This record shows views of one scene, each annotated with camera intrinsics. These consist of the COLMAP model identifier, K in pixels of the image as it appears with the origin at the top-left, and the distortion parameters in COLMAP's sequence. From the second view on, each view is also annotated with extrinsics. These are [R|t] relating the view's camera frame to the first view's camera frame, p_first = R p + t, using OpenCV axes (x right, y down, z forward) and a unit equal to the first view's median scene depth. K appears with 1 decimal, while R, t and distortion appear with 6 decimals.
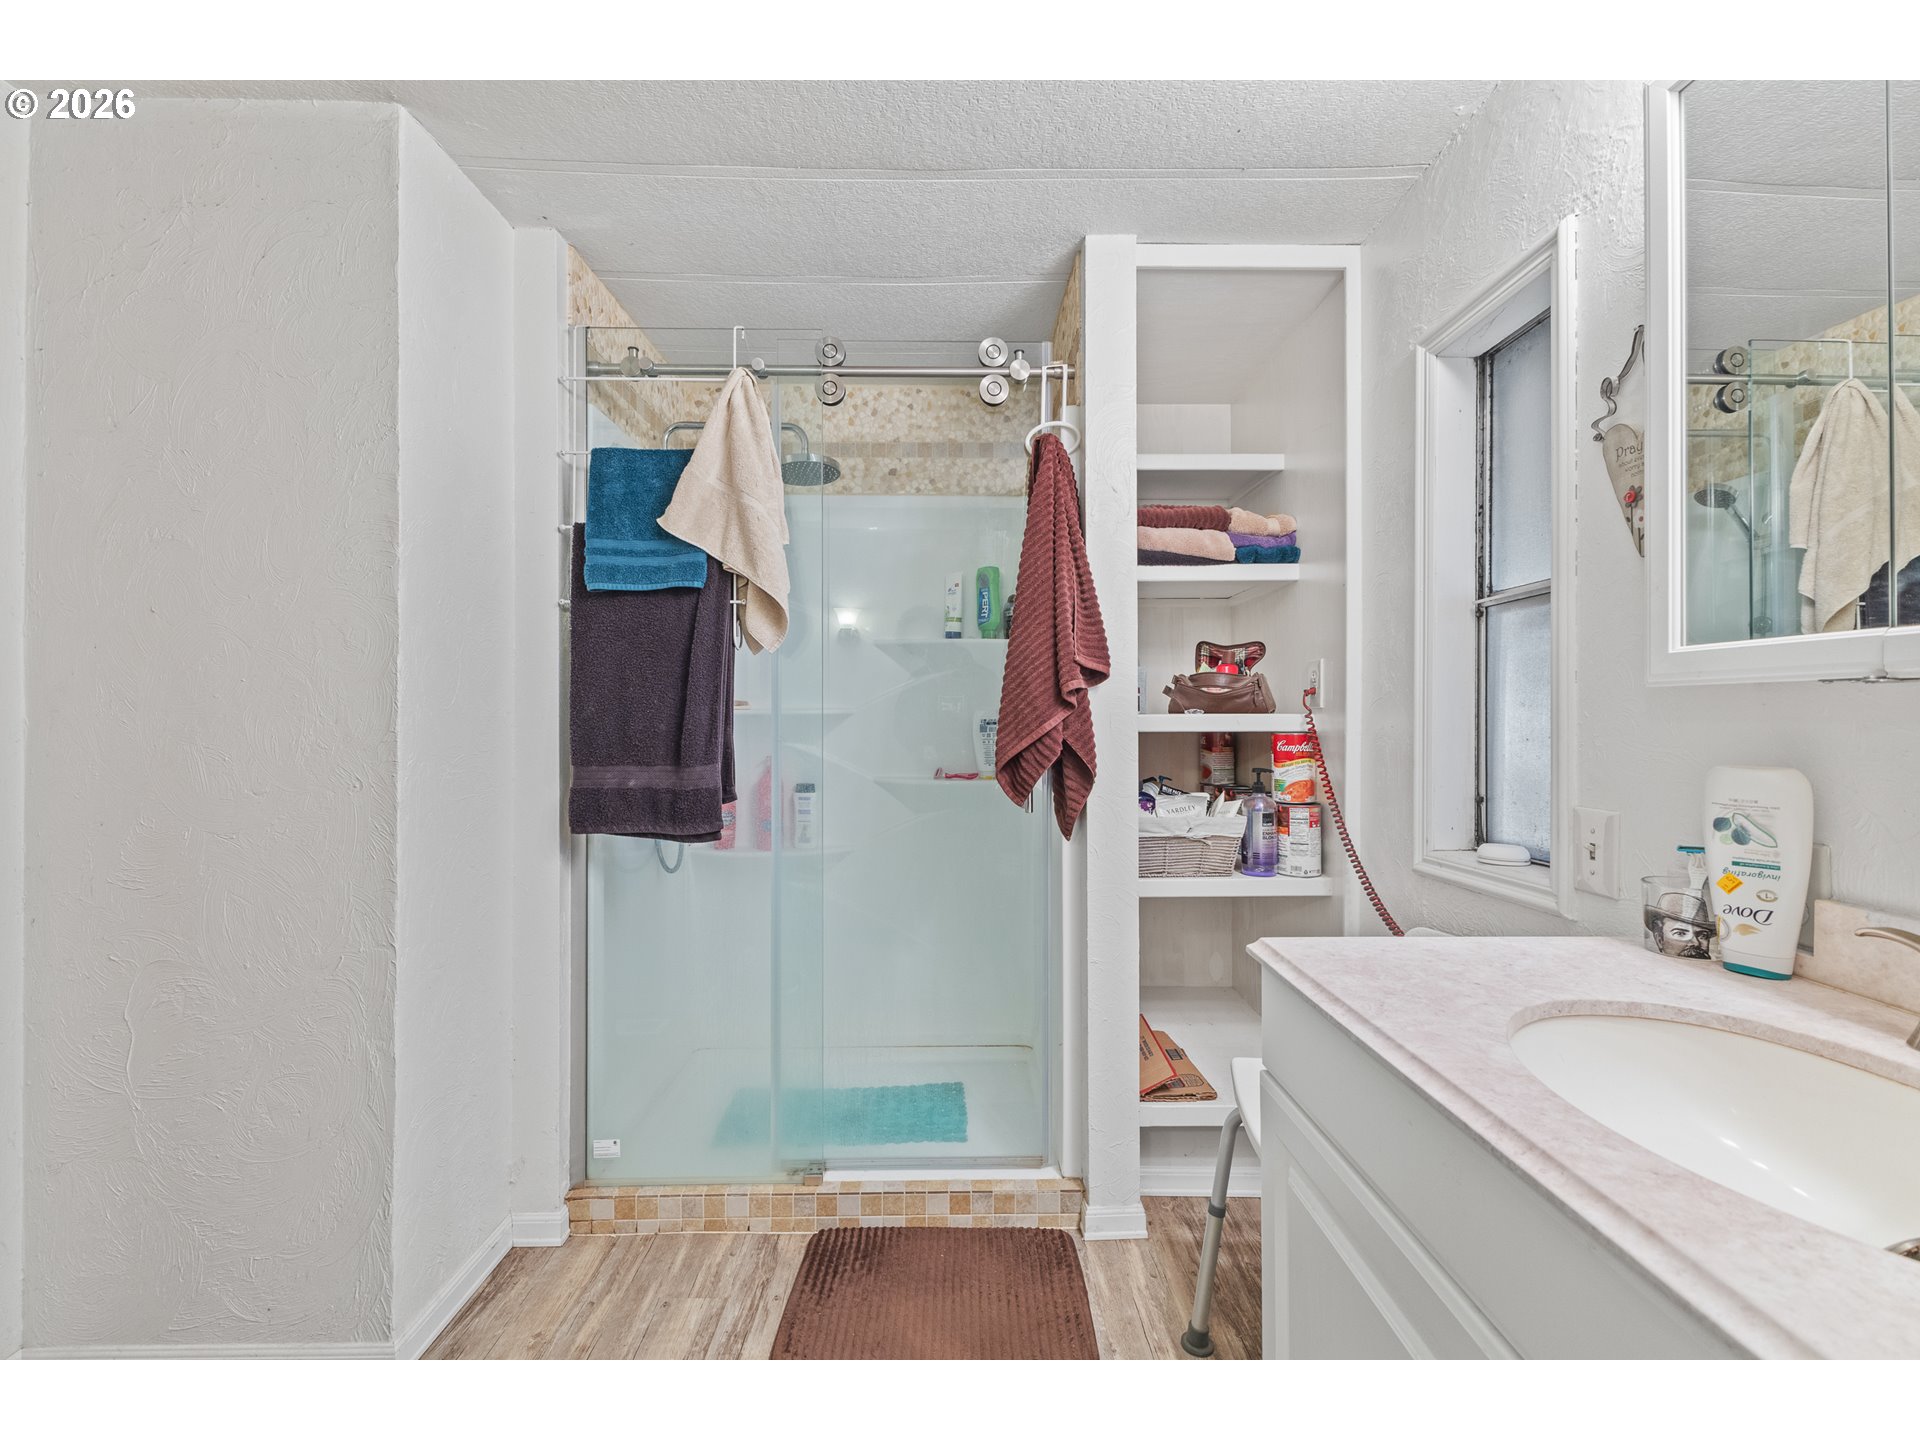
lens RADIAL K [[826.1, 0, 960.8], [0, 826.1, 722.4], [0, 0, 1]] dist [0.010763, 0.000674]
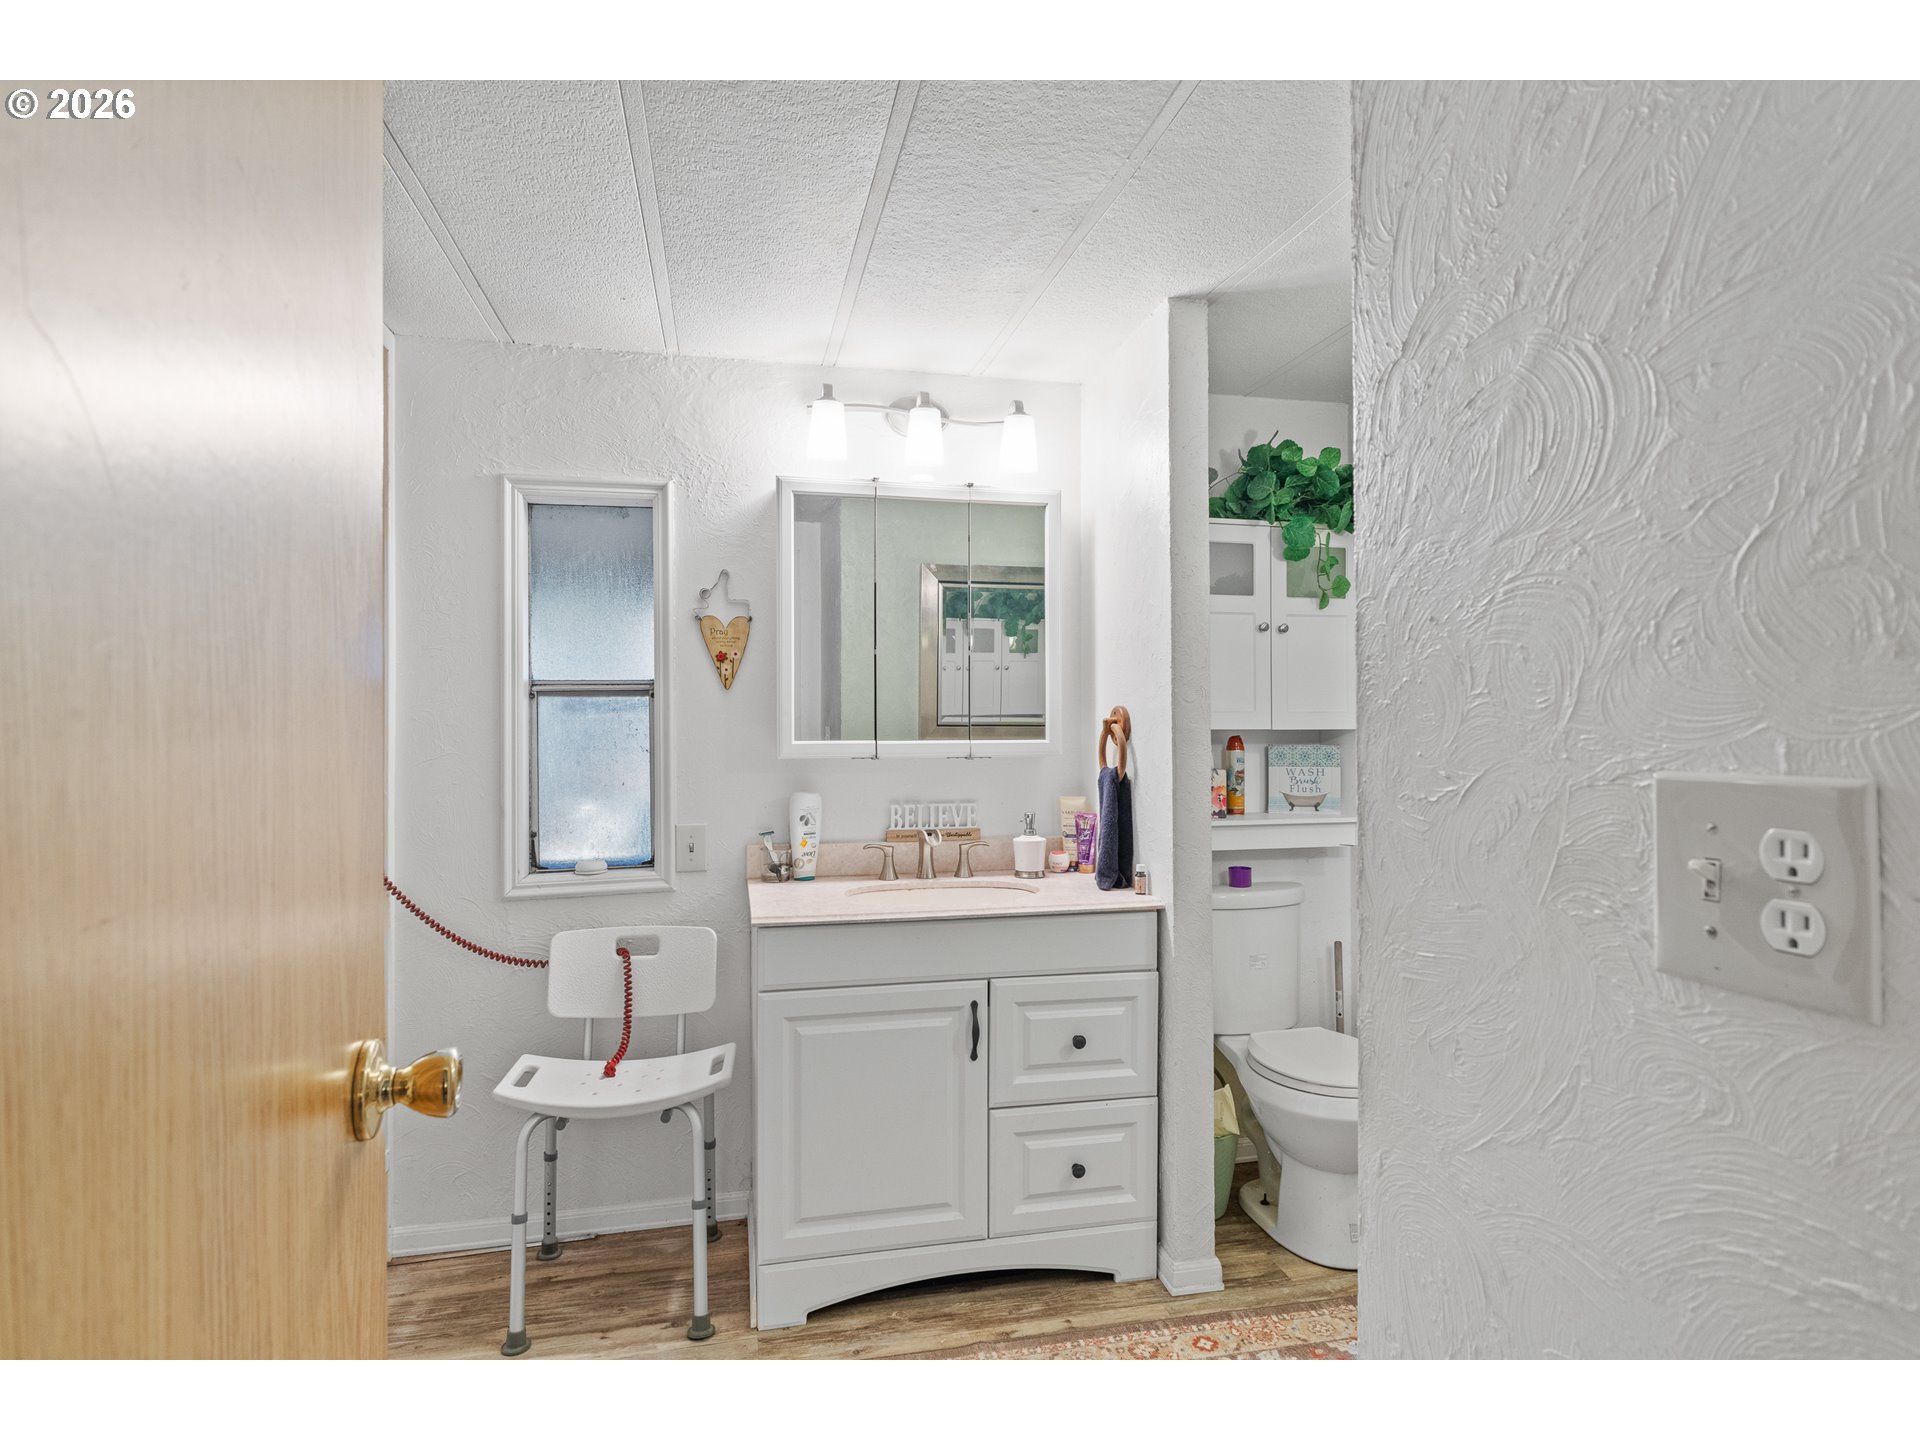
lens RADIAL K [[1022.7, 0, 959.7], [0, 1022.7, 718.3], [0, 0, 1]] dist [-0.003670, -0.000660]
pose [[-0.217630, 0.009611, 0.975984, -1.979836], [0.008911, 0.999929, -0.007859, -0.131218], [-0.975991, 0.006987, -0.217700, 1.196885]]
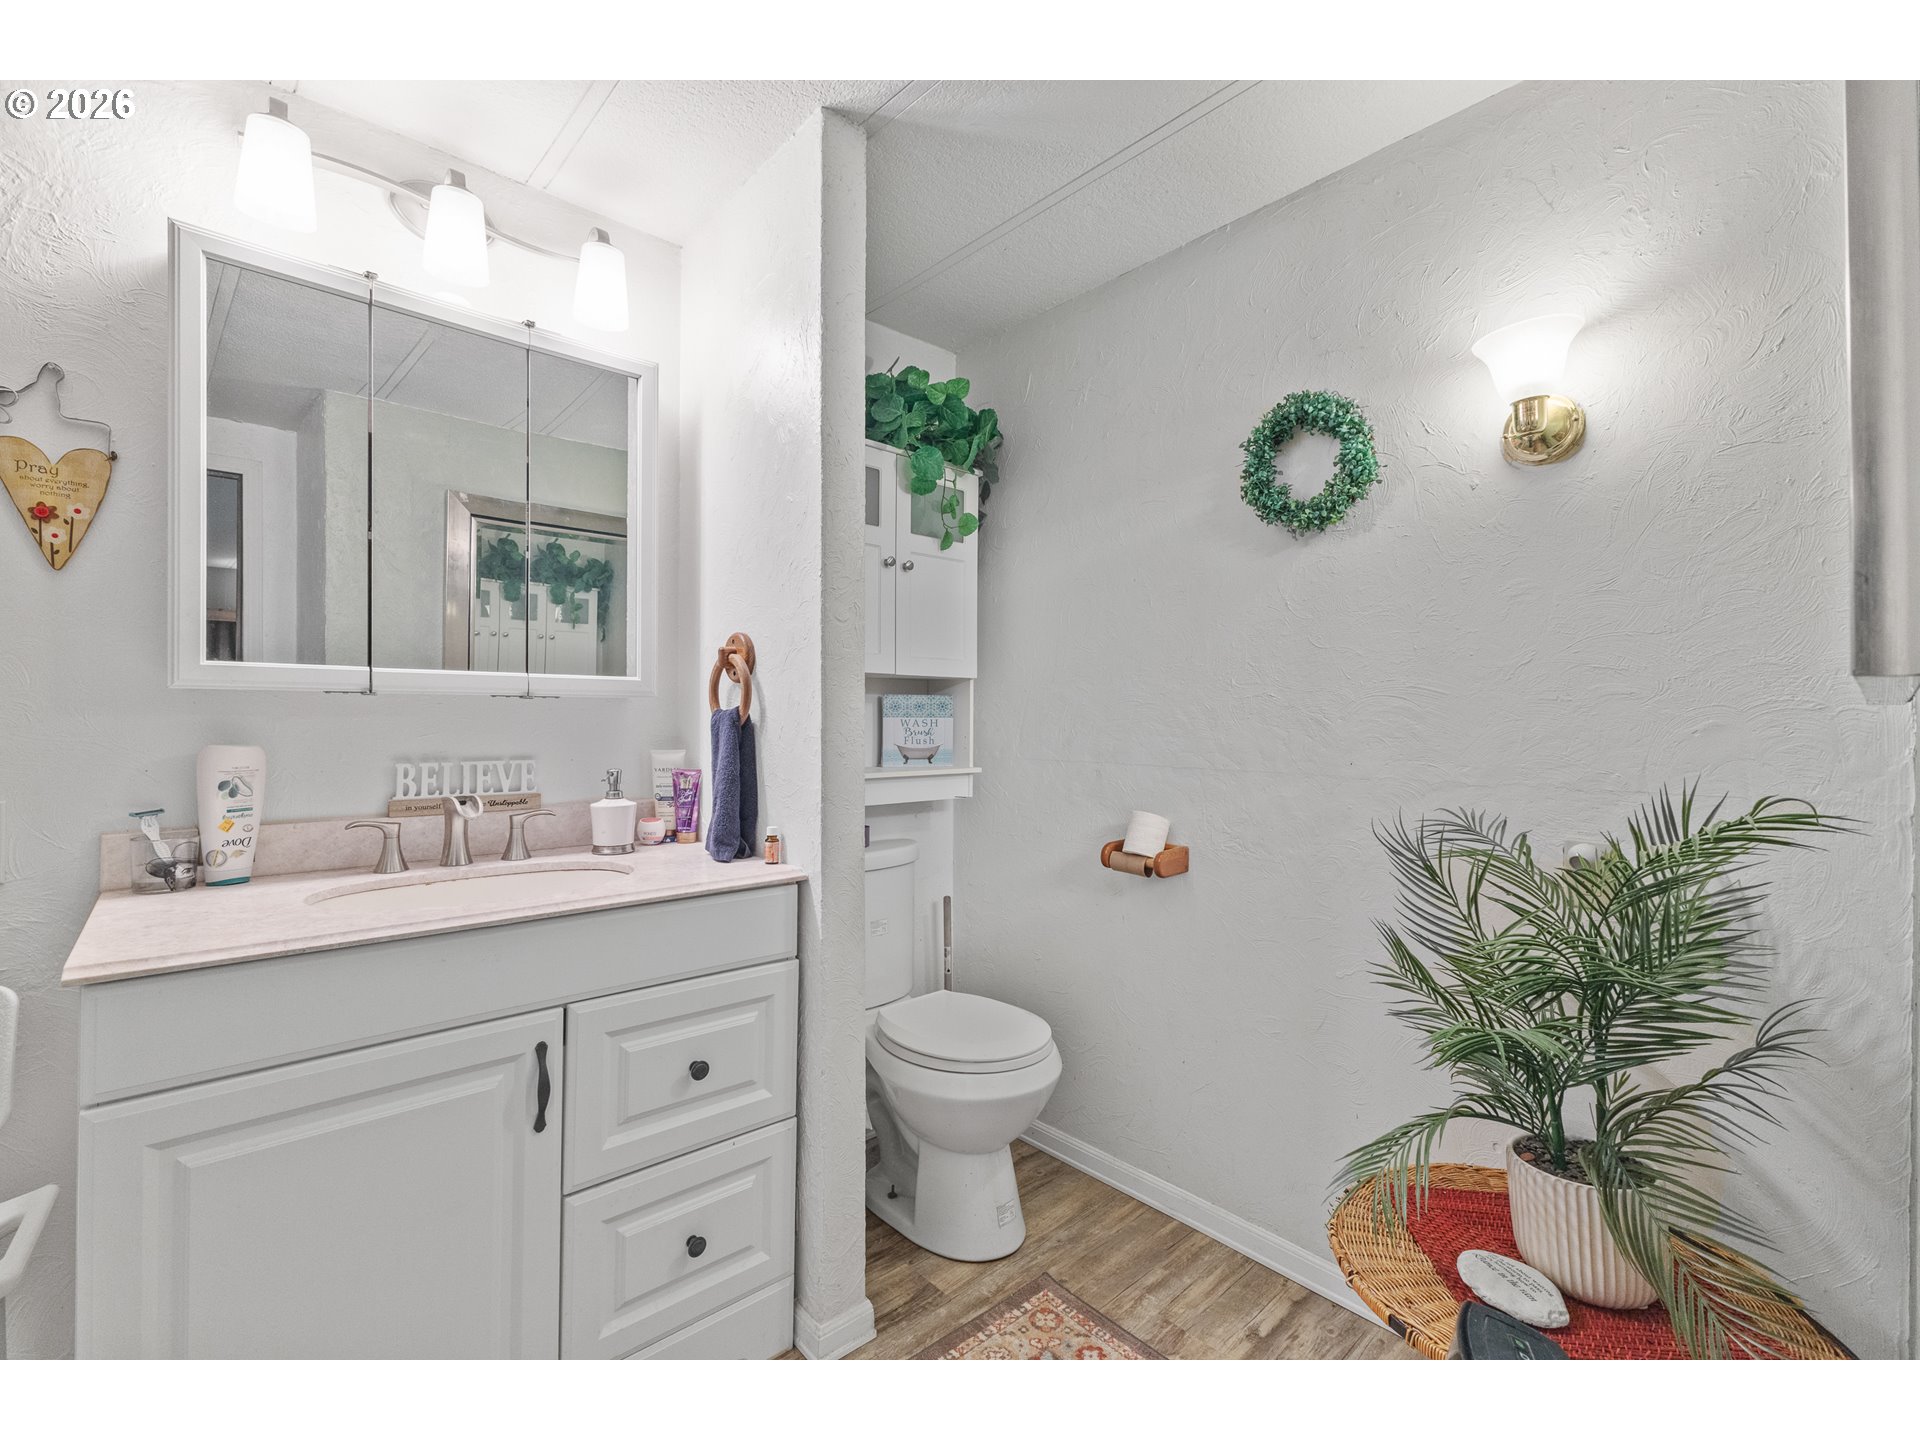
lens RADIAL K [[852.0, 0, 974.7], [0, 852.0, 717.1], [0, 0, 1]] dist [0.008274, -0.000760]
pose [[-0.672363, 0.000080, 0.740221, -1.076387], [0.001924, 0.999997, 0.001640, 0.002834], [-0.740219, 0.002526, -0.672361, 1.040742]]
